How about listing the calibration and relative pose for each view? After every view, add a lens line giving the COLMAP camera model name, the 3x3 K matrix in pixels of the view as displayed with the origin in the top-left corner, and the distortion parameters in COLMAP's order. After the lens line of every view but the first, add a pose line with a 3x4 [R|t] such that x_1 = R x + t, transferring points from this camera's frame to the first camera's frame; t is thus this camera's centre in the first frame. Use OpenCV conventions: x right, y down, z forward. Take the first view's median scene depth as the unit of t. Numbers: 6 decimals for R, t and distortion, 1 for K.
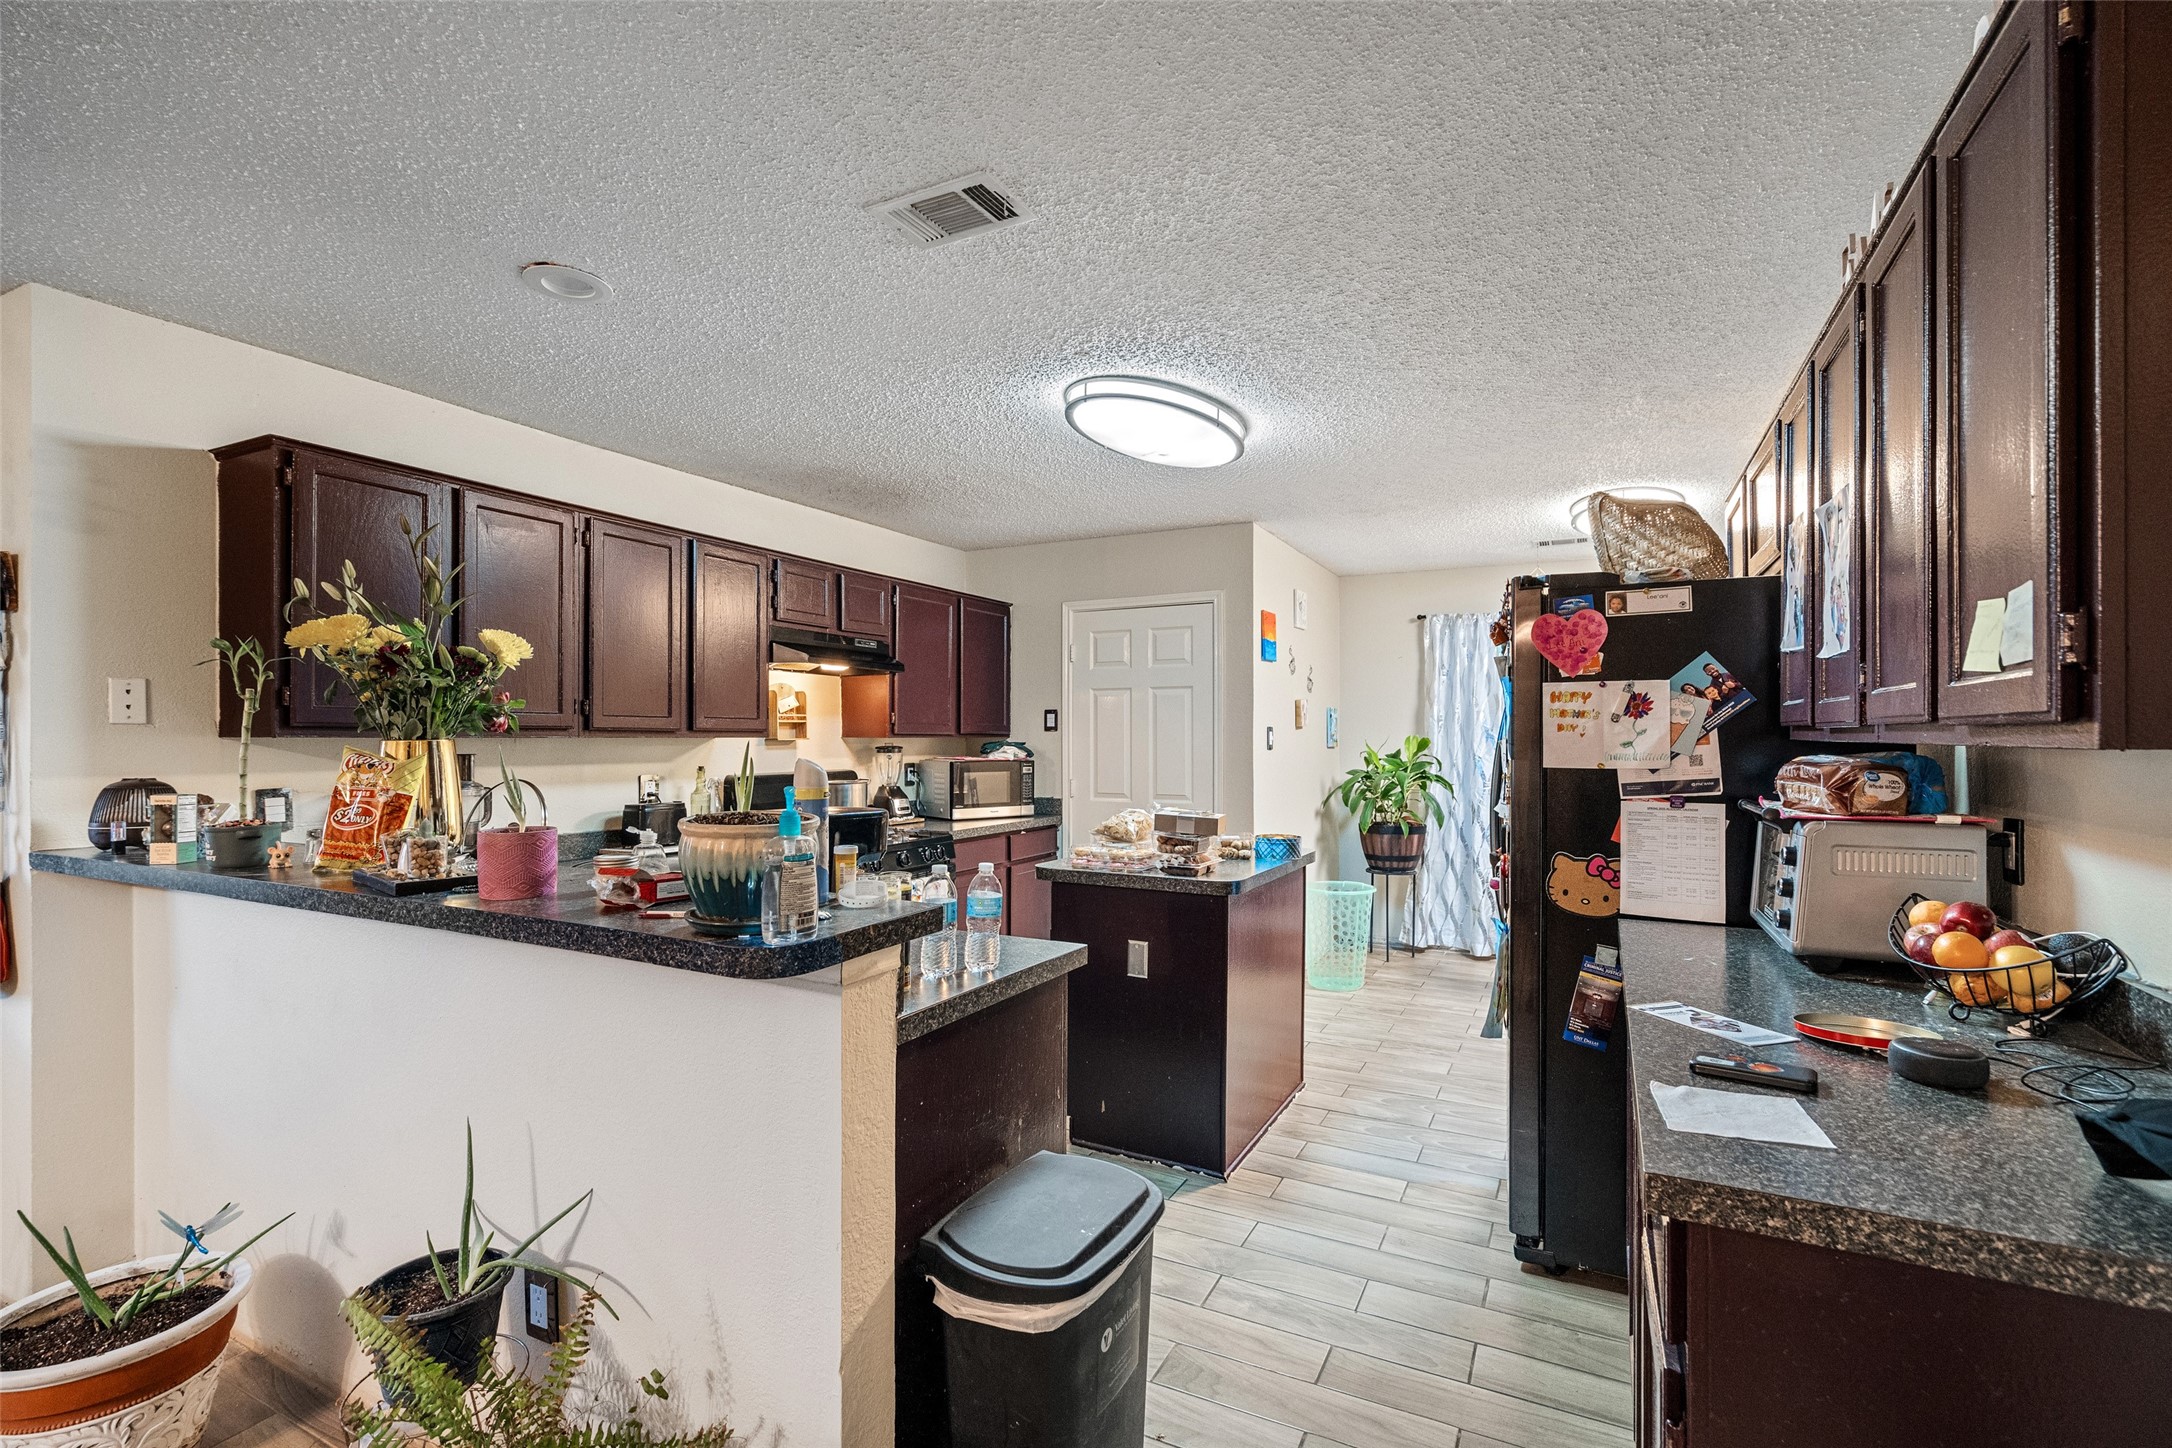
lens RADIAL K [[988.5, 0, 1085.1], [0, 988.5, 731.8], [0, 0, 1]] dist [-0.000224, 0.000420]
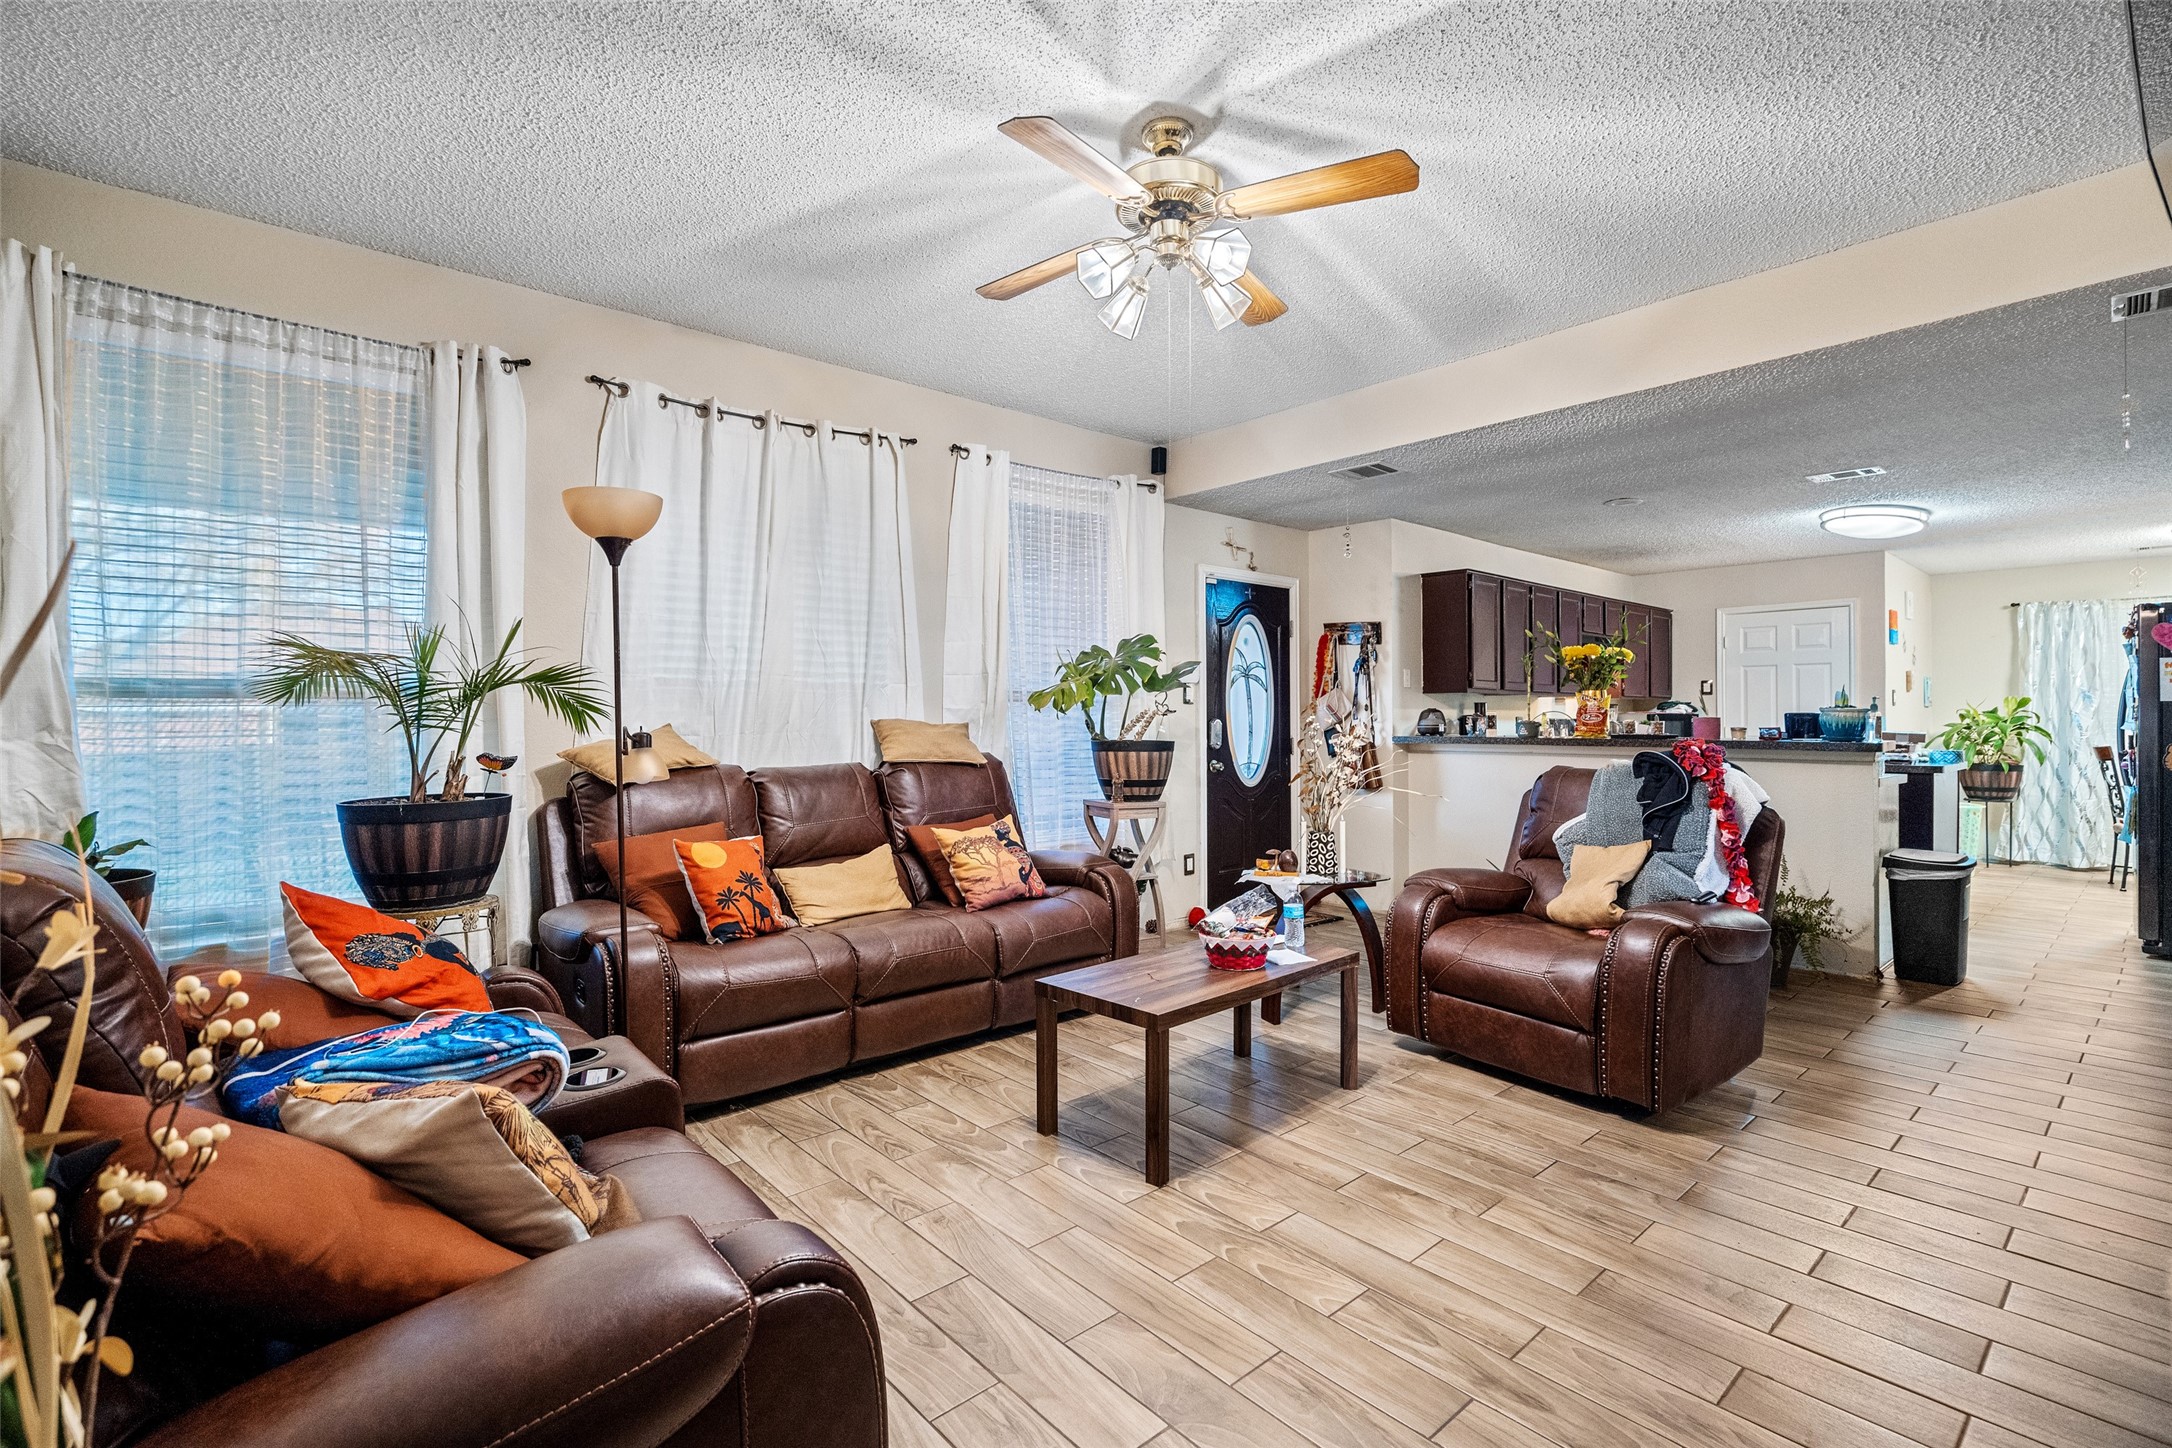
lens RADIAL K [[988.5, 0, 1084.7], [0, 988.5, 708.6], [0, 0, 1]] dist [-0.000224, 0.000420]
pose [[0.932703, -0.003781, -0.360626, -0.339499], [0.002134, 0.999985, -0.004966, 0.023893], [0.360639, 0.003862, 0.932697, -0.663125]]
